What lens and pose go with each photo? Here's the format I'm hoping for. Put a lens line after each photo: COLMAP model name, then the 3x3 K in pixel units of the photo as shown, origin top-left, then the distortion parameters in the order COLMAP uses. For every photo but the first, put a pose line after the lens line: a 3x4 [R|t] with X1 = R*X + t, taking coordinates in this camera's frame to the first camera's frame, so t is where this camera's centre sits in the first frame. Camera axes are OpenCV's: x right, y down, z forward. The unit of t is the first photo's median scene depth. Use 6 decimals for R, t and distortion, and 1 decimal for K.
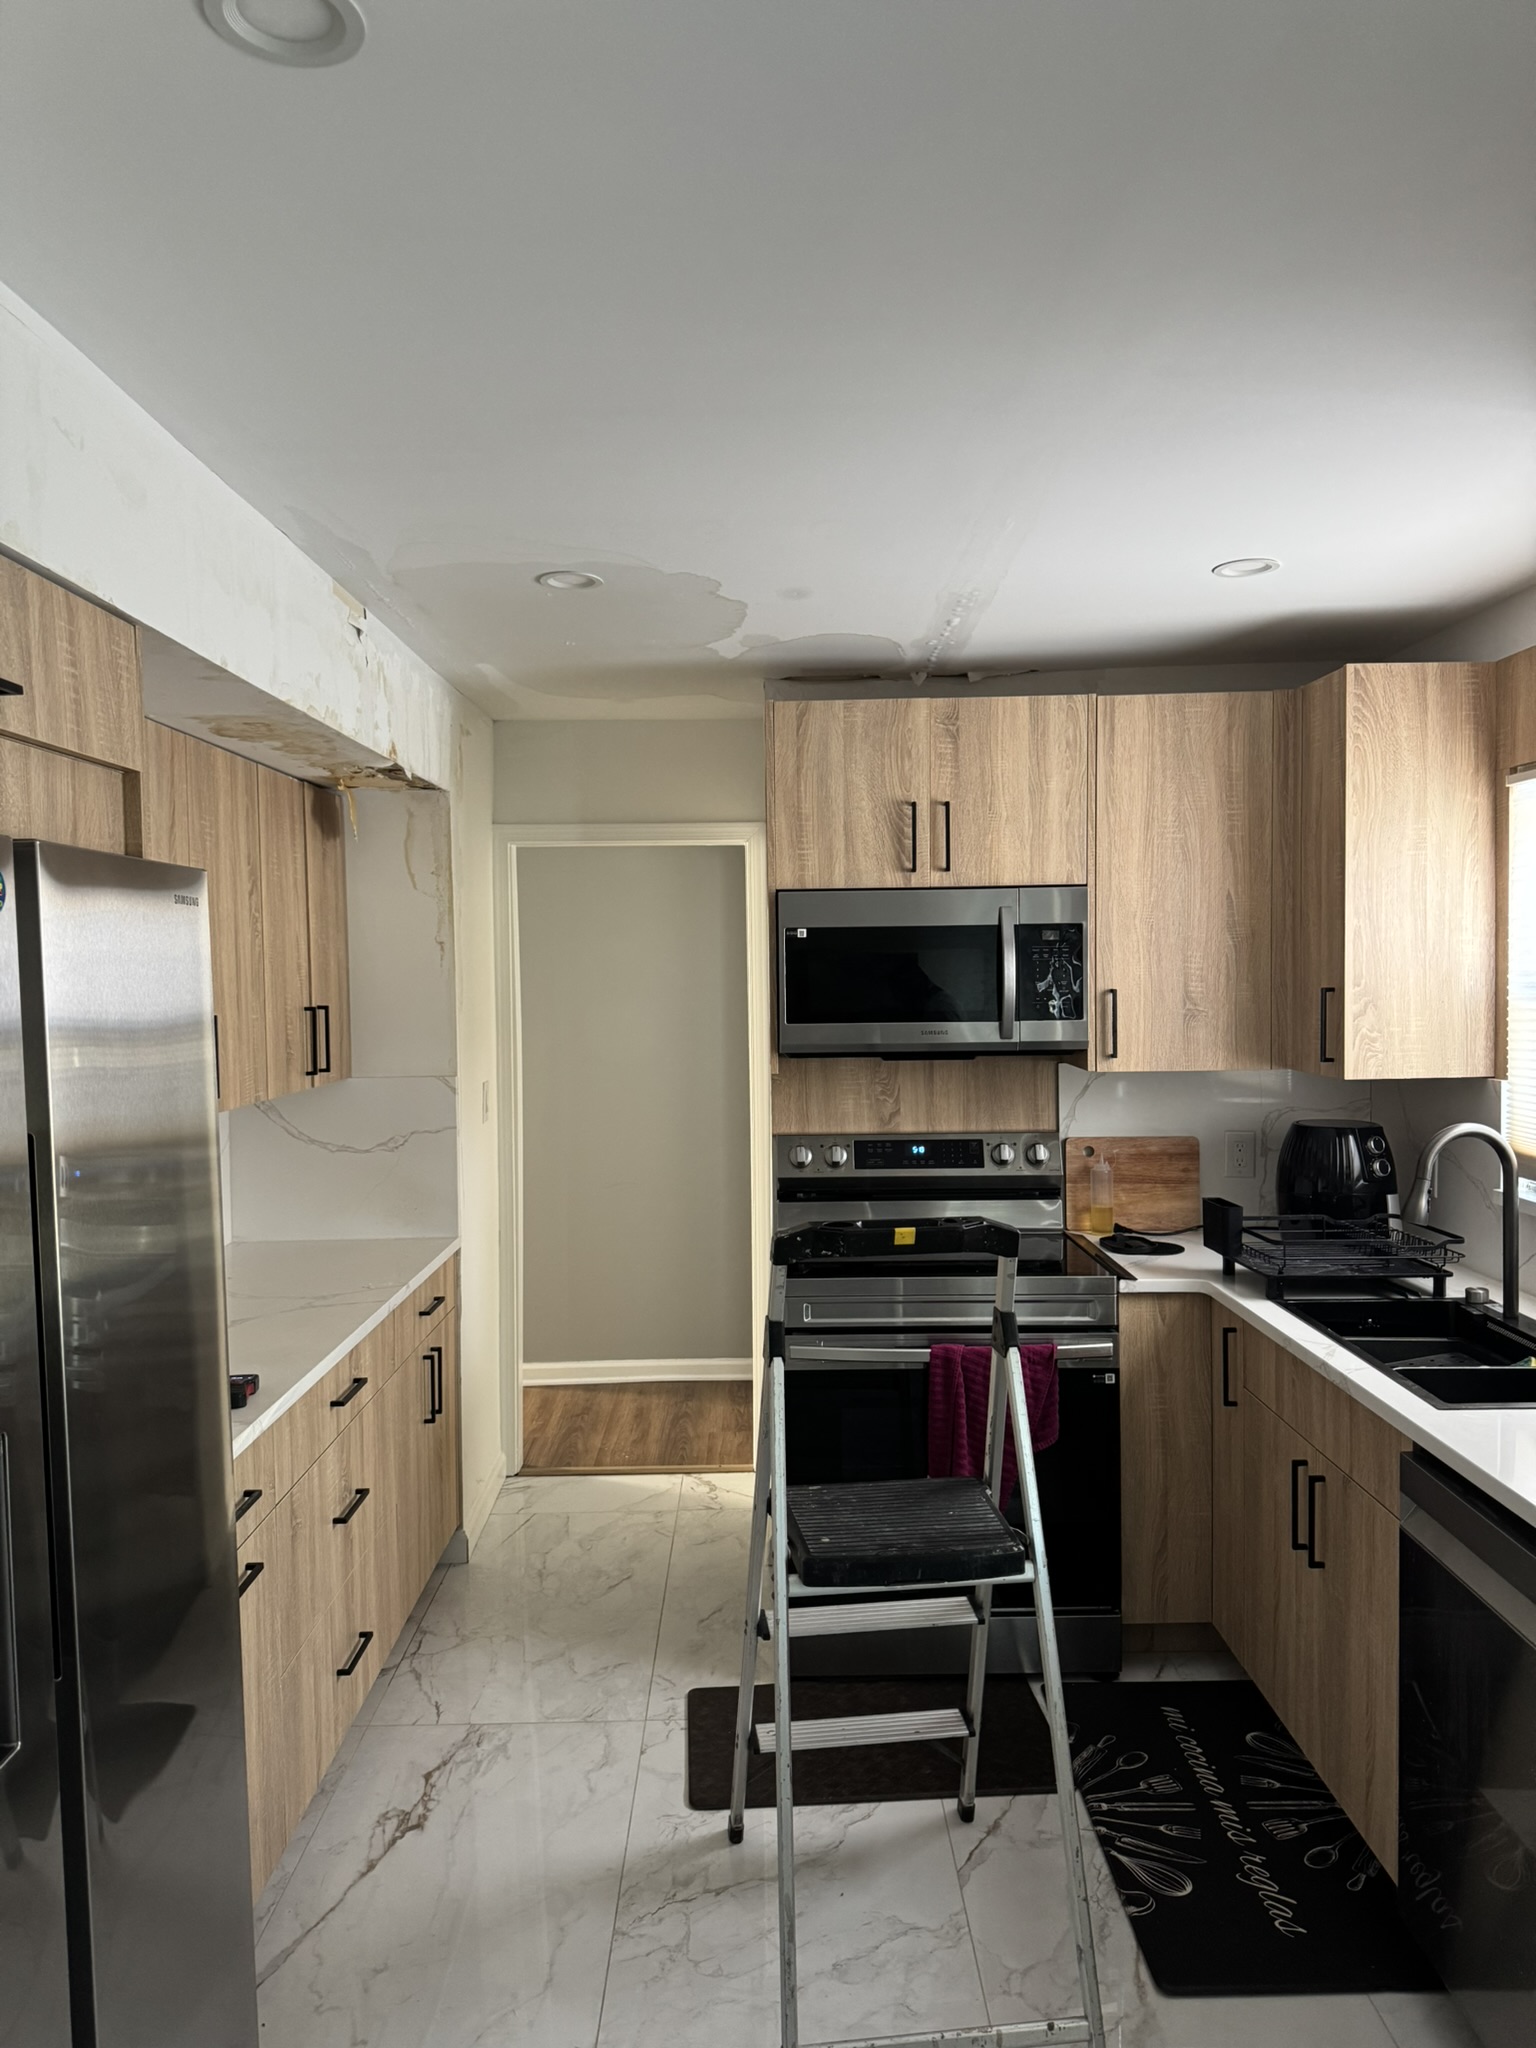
lens RADIAL K [[1434.9, 0, 766.6], [0, 1434.9, 1026.9], [0, 0, 1]] dist [0.051758, -0.062320]
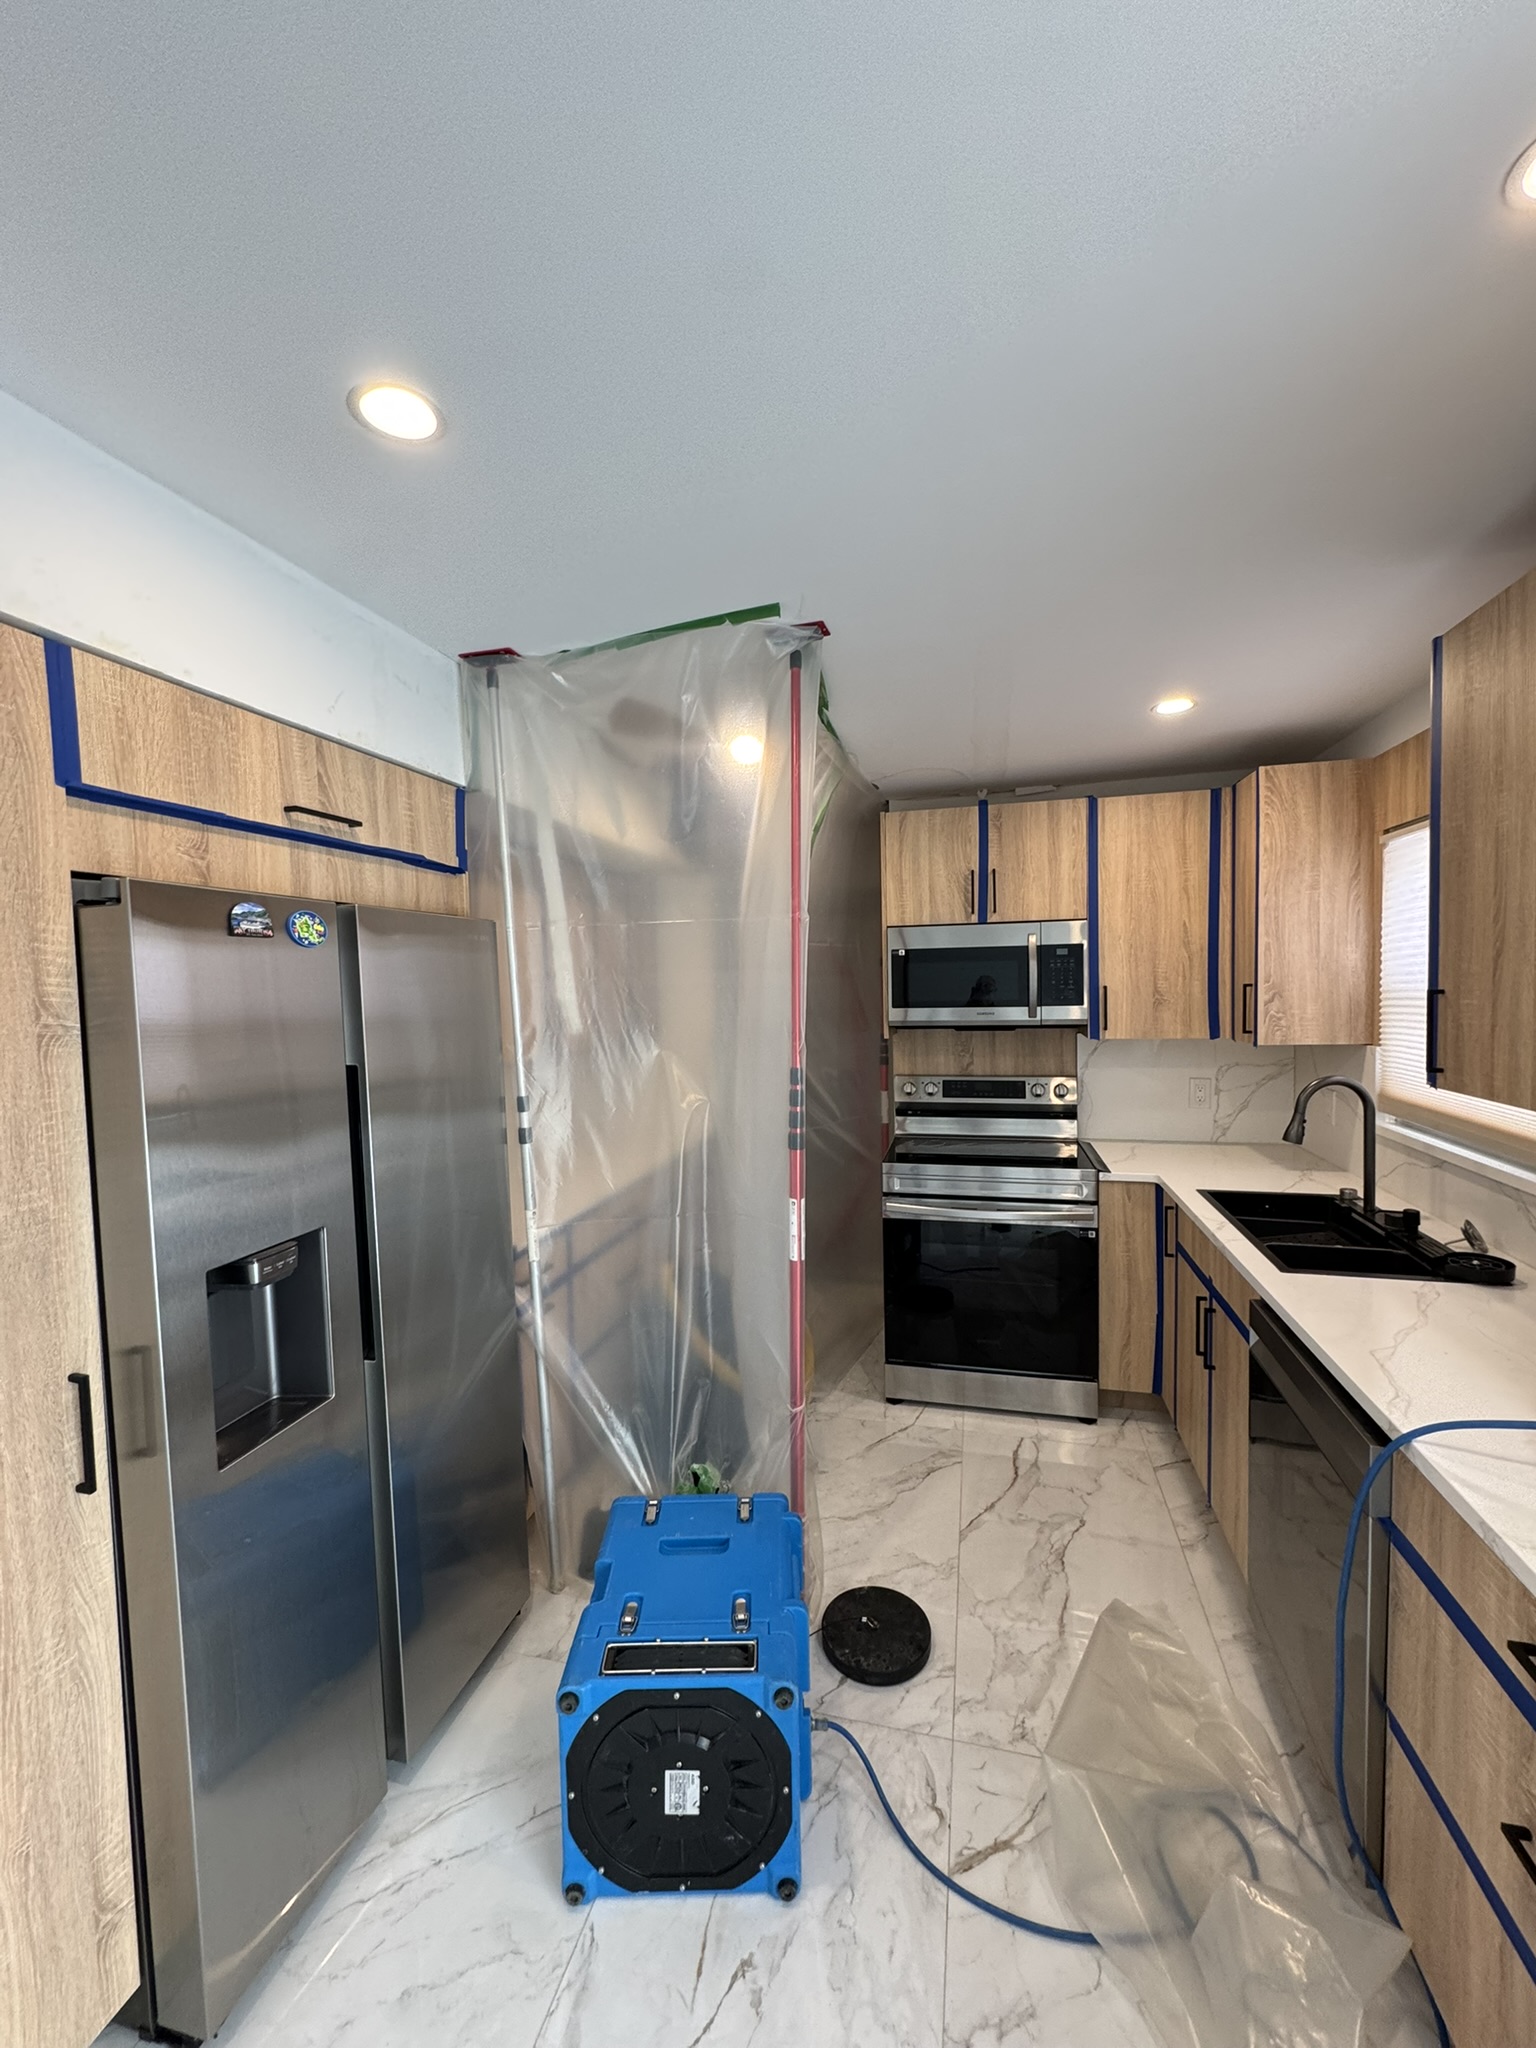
lens RADIAL K [[818.6, 0, 771.9], [0, 818.6, 1021.3], [0, 0, 1]] dist [-0.003170, 0.000649]
pose [[0.969483, 0.003258, -0.245136, 0.119398], [-0.000801, 0.999948, 0.010122, 0.003796], [0.245156, -0.009617, 0.969436, 0.056903]]
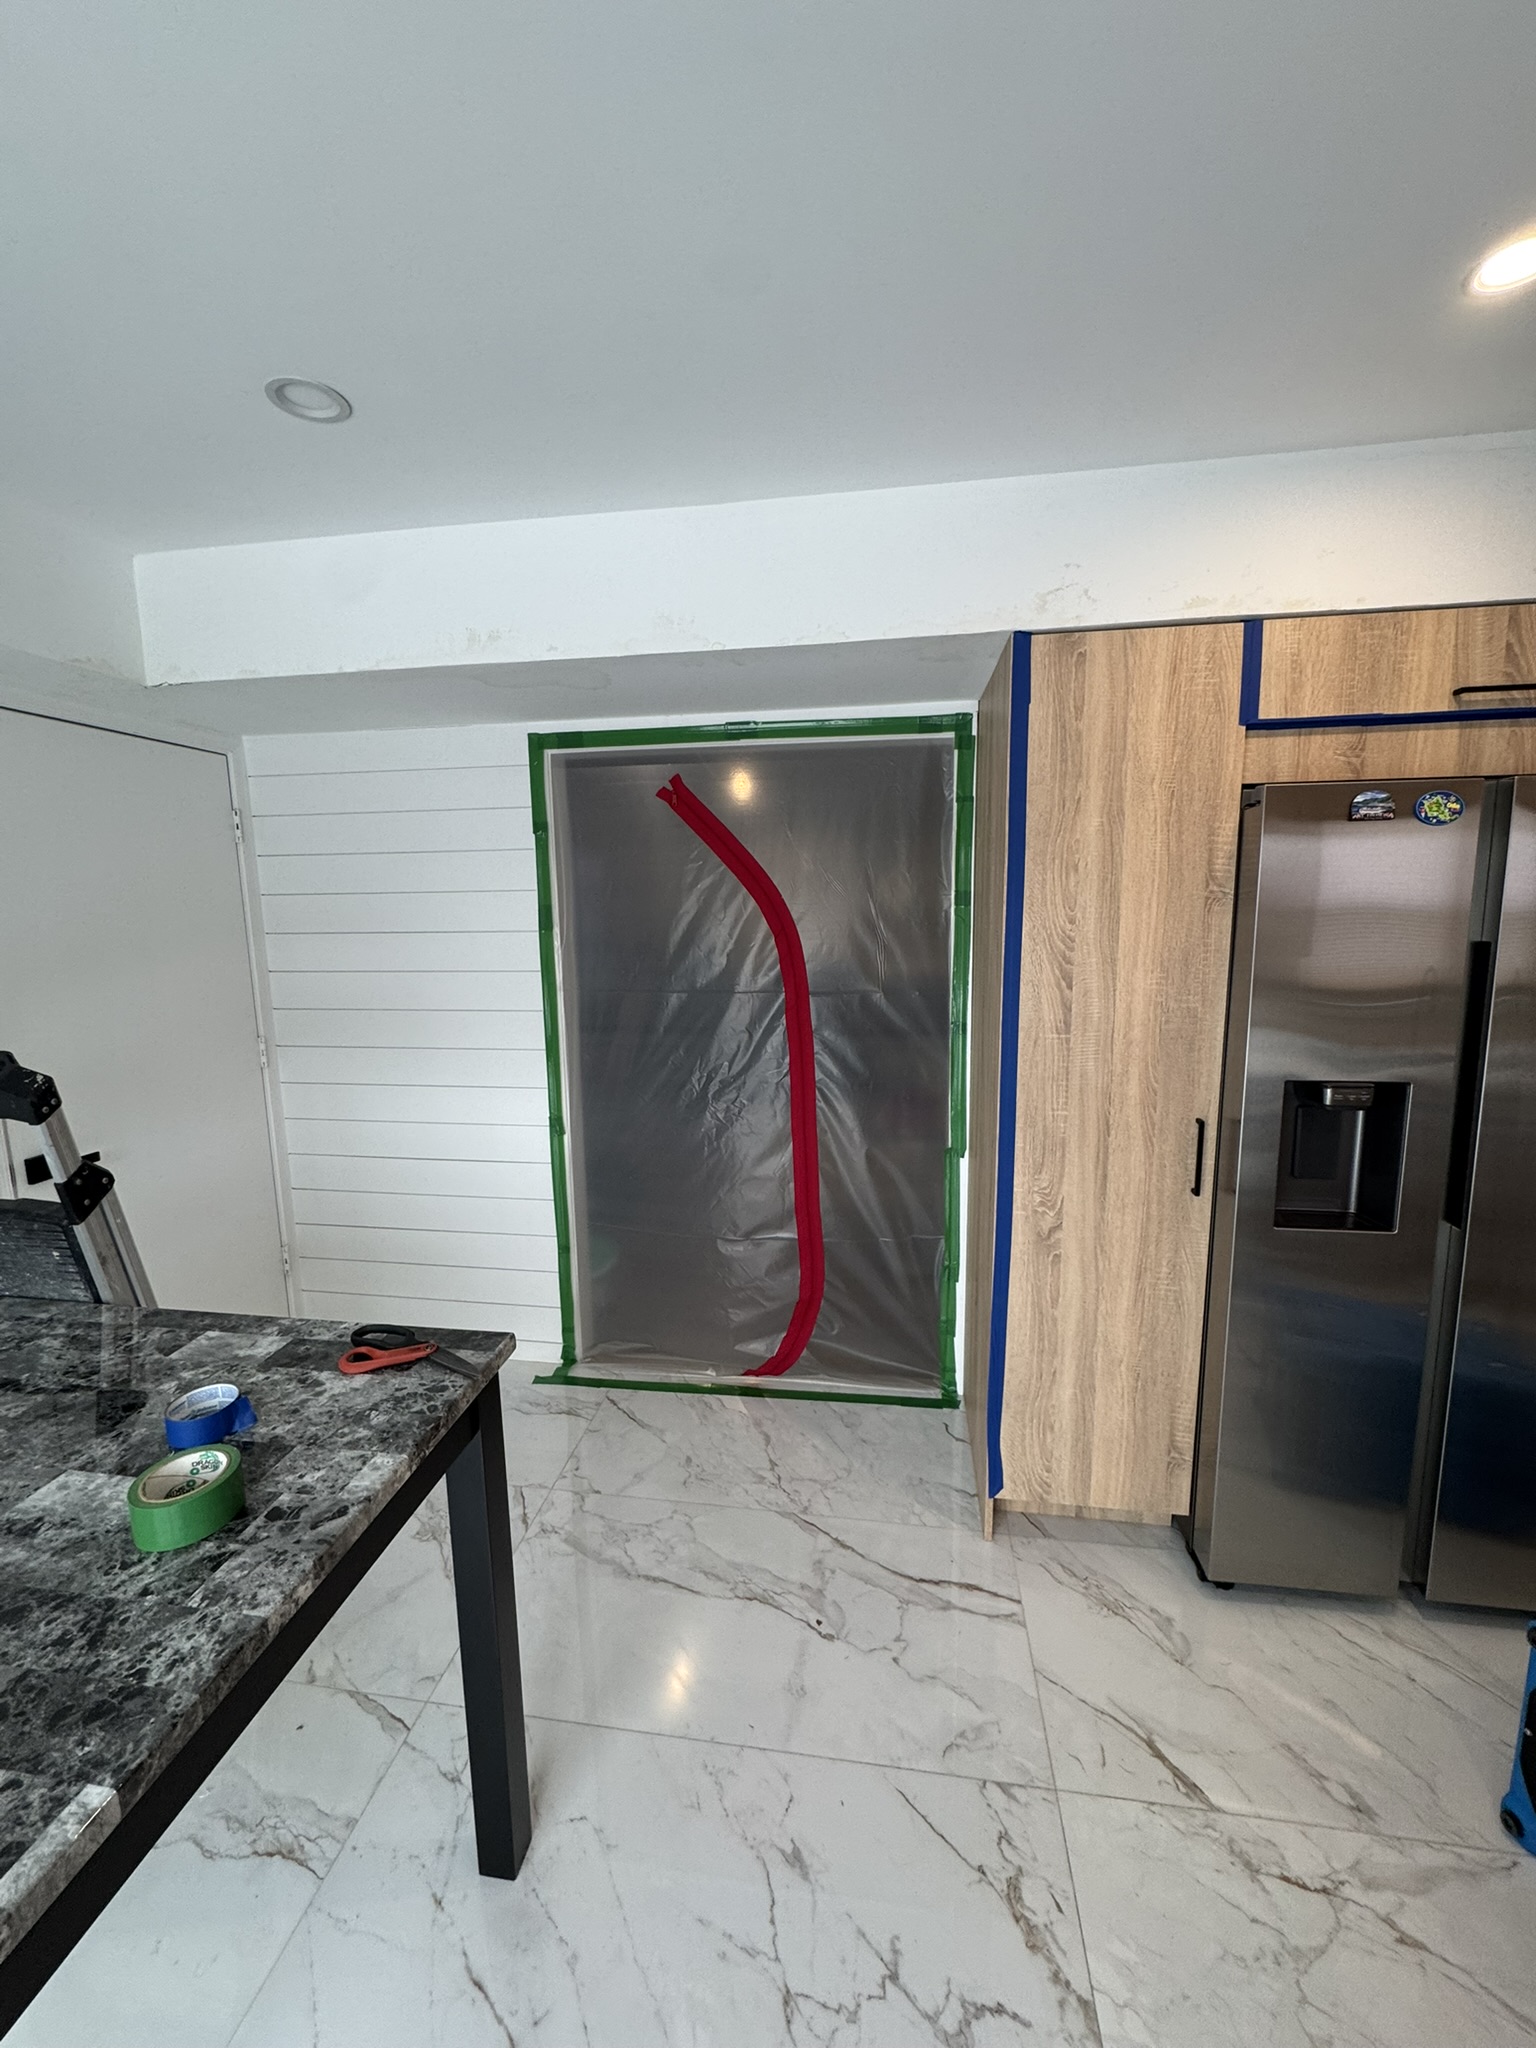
lens RADIAL K [[818.6, 0, 773.9], [0, 818.6, 1022.8], [0, 0, 1]] dist [-0.003170, 0.000649]
pose [[-0.154445, 0.156400, -0.975544, 0.315022], [-0.026531, 0.986378, 0.162338, 0.015118], [0.987645, 0.050954, -0.148192, 0.121132]]
